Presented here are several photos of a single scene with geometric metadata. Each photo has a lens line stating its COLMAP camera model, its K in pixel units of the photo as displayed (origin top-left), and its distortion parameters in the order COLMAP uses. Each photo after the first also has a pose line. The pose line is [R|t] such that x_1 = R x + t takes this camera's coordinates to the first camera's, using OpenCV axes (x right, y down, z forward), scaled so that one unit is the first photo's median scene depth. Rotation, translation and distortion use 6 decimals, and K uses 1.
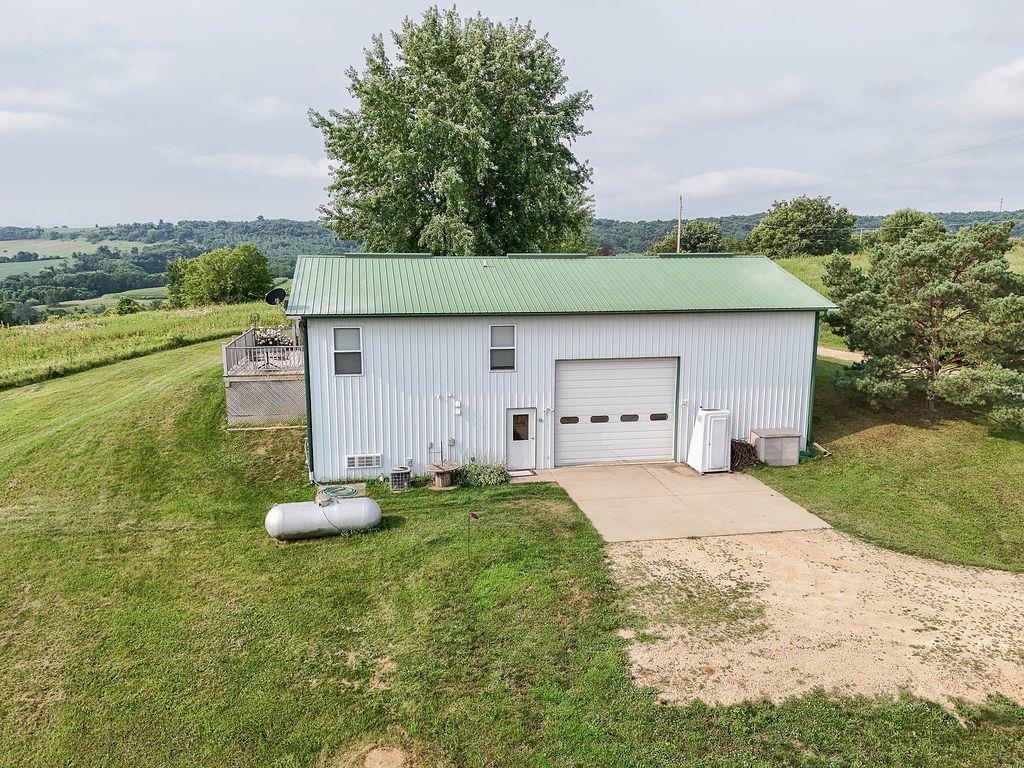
lens RADIAL K [[748.6, 0, 511.5], [0, 748.6, 377.4], [0, 0, 1]] dist [0.054988, -0.030928]
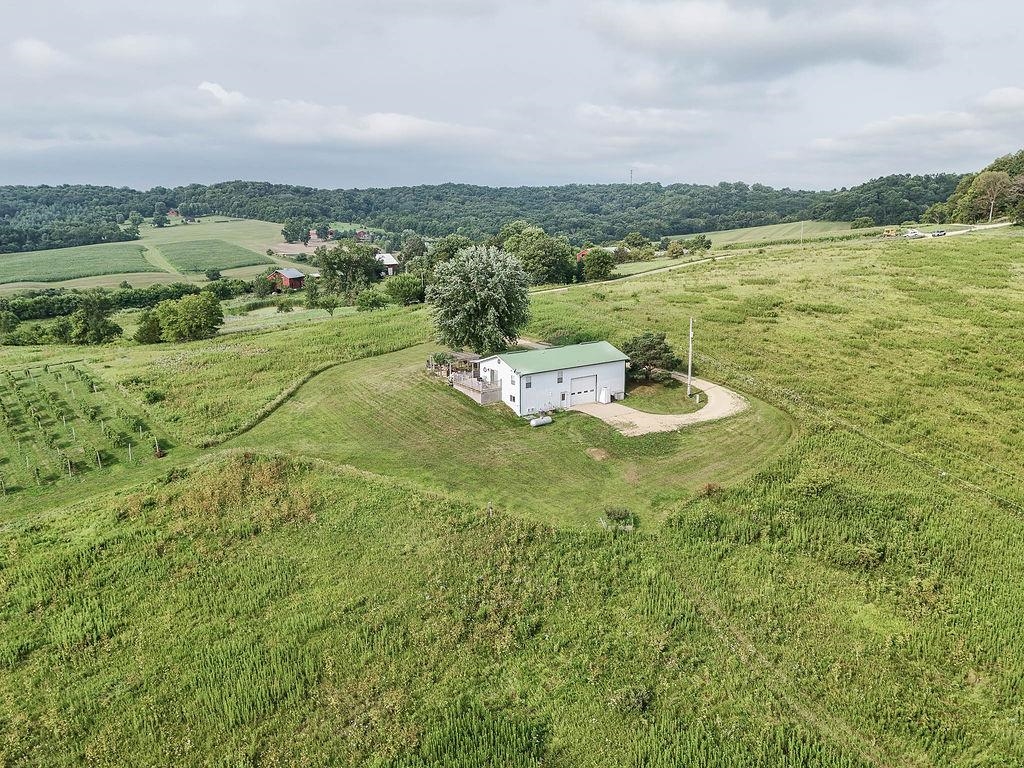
lens RADIAL K [[748.6, 0, 510.0], [0, 748.6, 378.8], [0, 0, 1]] dist [0.054988, -0.030928]
pose [[0.917512, -0.093167, 0.386641, -1.641053], [0.071397, 0.994966, 0.070326, -0.302083], [-0.391247, -0.036920, 0.919545, -2.320186]]
